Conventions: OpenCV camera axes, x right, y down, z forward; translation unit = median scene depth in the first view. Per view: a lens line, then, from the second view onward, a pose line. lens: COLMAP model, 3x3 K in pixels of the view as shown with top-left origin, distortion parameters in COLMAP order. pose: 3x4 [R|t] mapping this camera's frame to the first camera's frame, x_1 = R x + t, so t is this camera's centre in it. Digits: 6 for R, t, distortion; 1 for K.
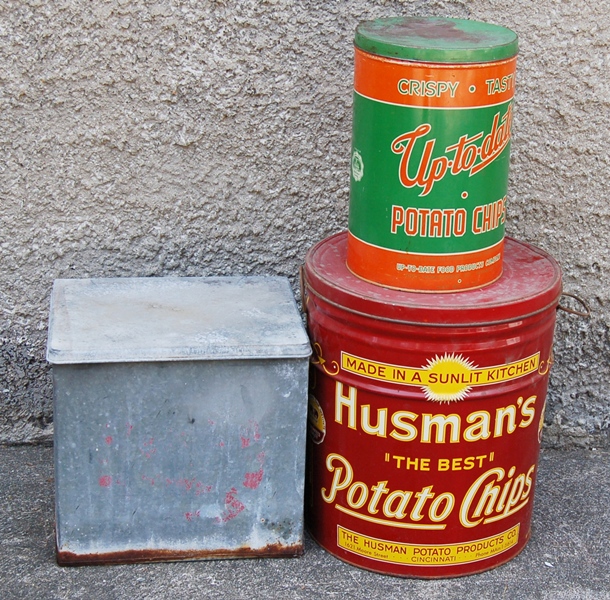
lens RADIAL K [[1516.7, 0, 378.7], [0, 1516.7, 300.2], [0, 0, 1]] dist [-0.047021, -0.016899]
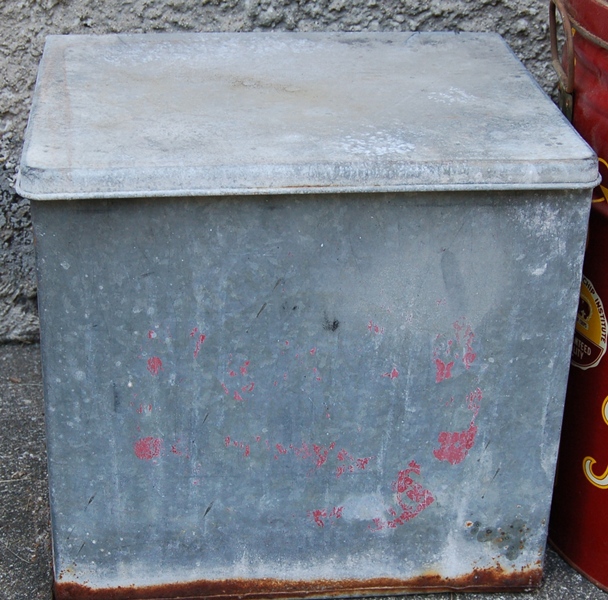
lens RADIAL K [[1578.9, 0, 304.0], [0, 1578.9, 300.0], [0, 0, 1]] dist [-0.051347, -0.256695]
pose [[0.996658, 0.010247, -0.081043, -0.090759], [-0.002069, 0.994949, 0.100360, 0.023127], [0.081662, -0.099857, 0.991645, 0.509359]]
